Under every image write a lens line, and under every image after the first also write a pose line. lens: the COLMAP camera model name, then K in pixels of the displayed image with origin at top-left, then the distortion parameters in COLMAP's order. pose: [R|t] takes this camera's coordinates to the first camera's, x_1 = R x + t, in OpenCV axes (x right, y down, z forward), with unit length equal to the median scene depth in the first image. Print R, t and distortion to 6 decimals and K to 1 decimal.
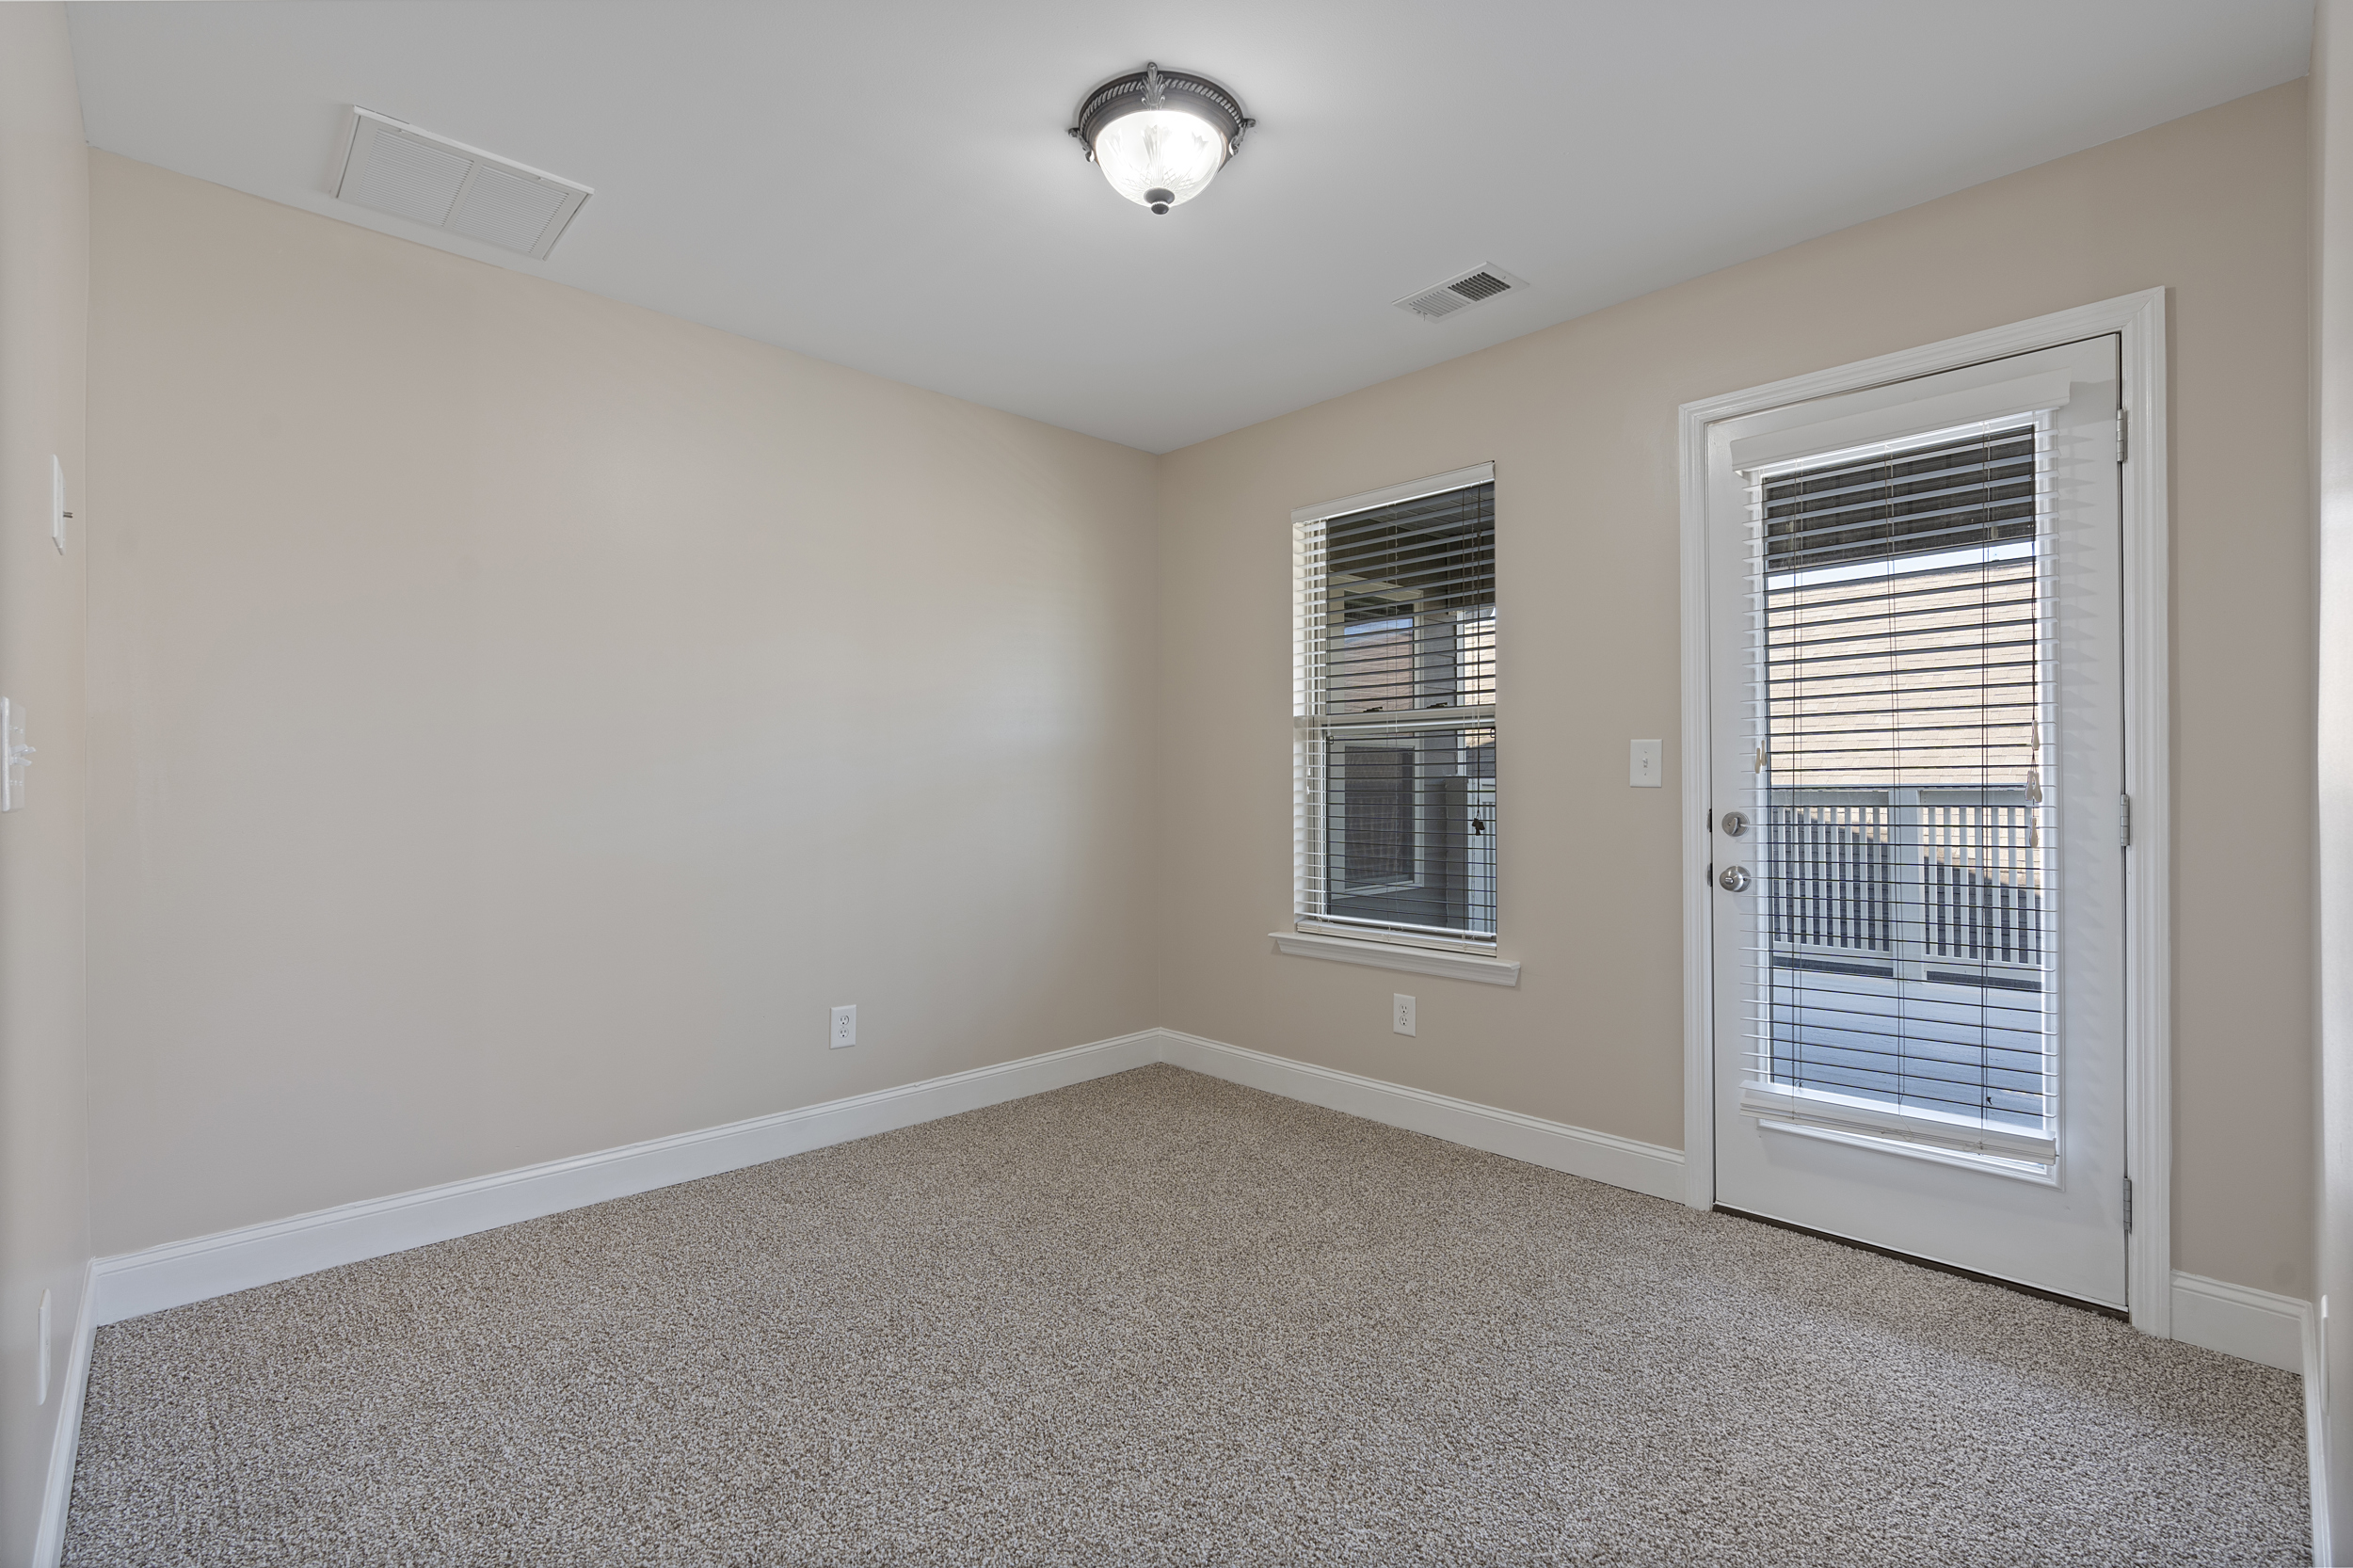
lens RADIAL K [[1066.9, 0, 1179.3], [0, 1066.9, 776.2], [0, 0, 1]] dist [-0.007173, 0.002643]
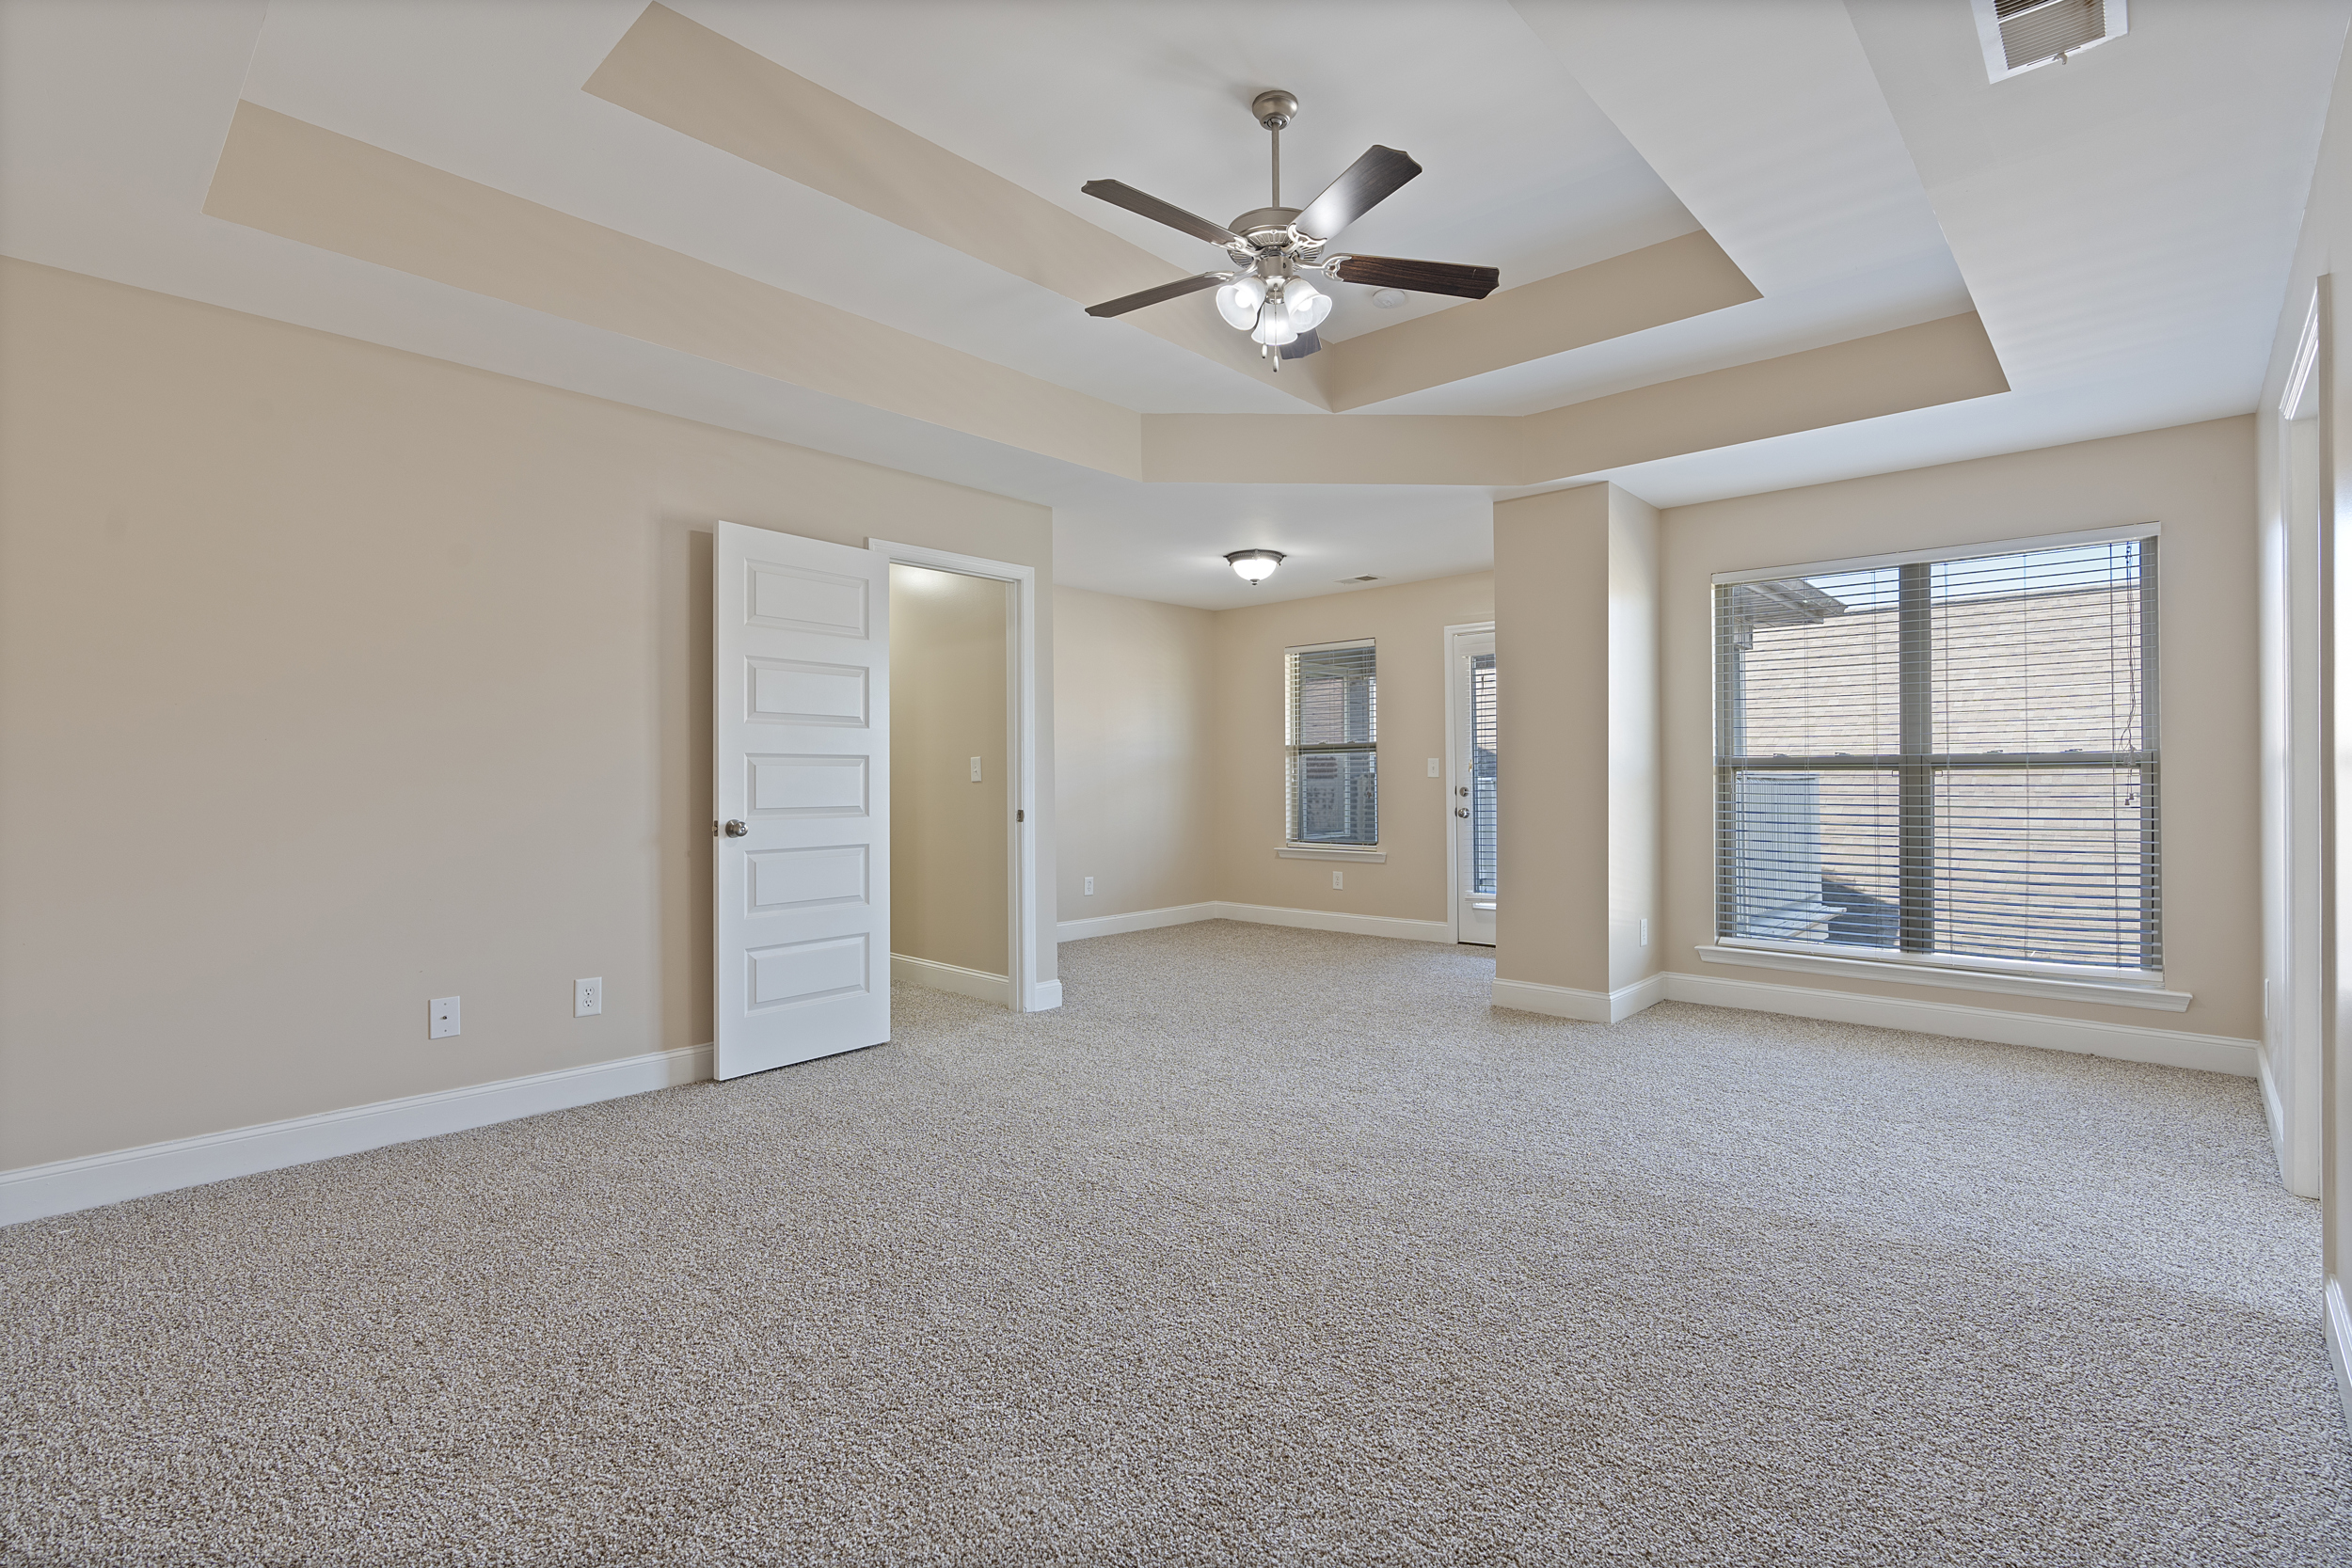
lens RADIAL K [[1066.4, 0, 1172.8], [0, 1066.4, 784.5], [0, 0, 1]] dist [-0.007173, 0.002643]
pose [[0.998788, -0.004630, 0.049001, -0.242792], [0.003997, 0.999907, 0.013002, -0.007345], [-0.049057, -0.012791, 0.998714, -1.214153]]
